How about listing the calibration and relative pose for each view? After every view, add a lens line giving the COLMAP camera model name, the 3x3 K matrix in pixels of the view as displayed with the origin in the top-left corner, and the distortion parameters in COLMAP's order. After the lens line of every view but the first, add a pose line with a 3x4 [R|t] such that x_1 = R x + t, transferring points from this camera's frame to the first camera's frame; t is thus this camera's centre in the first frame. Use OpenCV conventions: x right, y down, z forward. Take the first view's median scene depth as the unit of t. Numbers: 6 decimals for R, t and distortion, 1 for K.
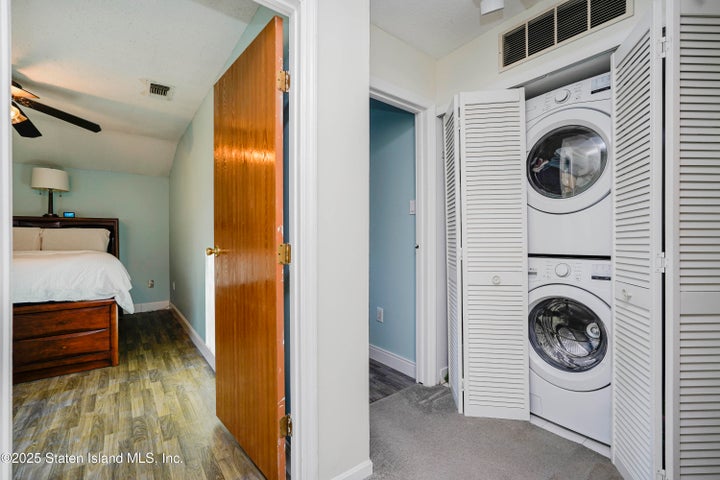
lens RADIAL K [[313.1, 0, 355.0], [0, 313.1, 241.2], [0, 0, 1]] dist [0.001243, 0.000681]
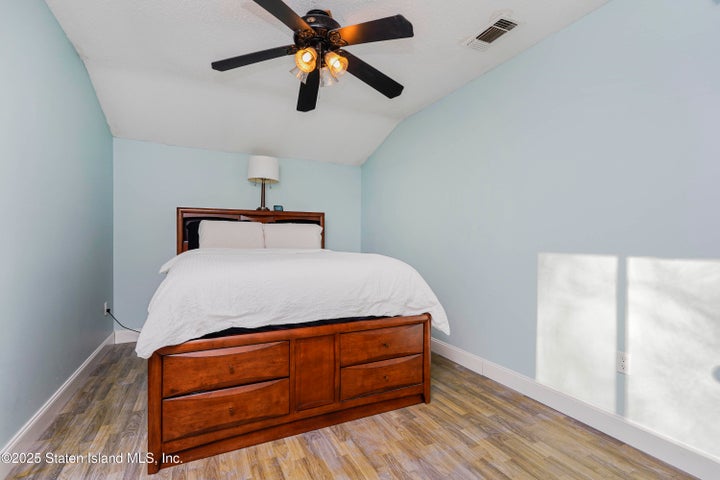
lens RADIAL K [[322.1, 0, 363.2], [0, 322.1, 242.4], [0, 0, 1]] dist [-0.001618, 0.000855]
pose [[0.985627, 0.010093, -0.168632, -0.687990], [-0.009669, 0.999948, 0.003333, 0.009161], [0.168657, -0.001654, 0.985673, 0.183805]]
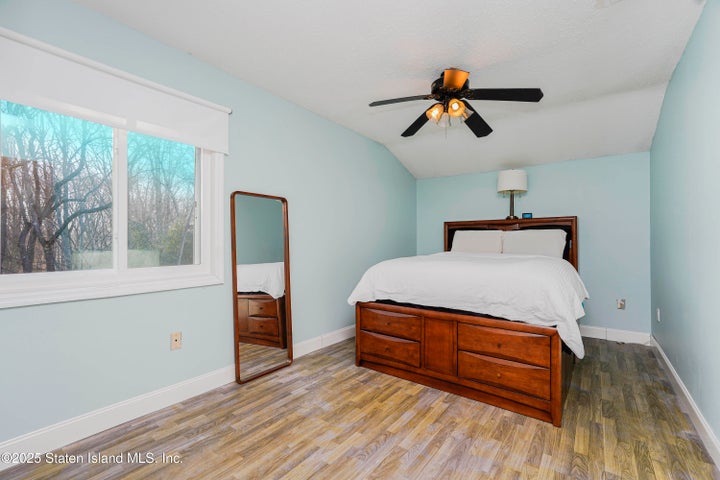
lens RADIAL K [[322.1, 0, 363.2], [0, 322.1, 242.4], [0, 0, 1]] dist [-0.001618, 0.000855]
pose [[0.297103, 0.000396, -0.954845, -0.191289], [-0.007430, 0.999971, -0.001897, 0.000305], [0.954817, 0.007658, 0.297097, 0.334237]]
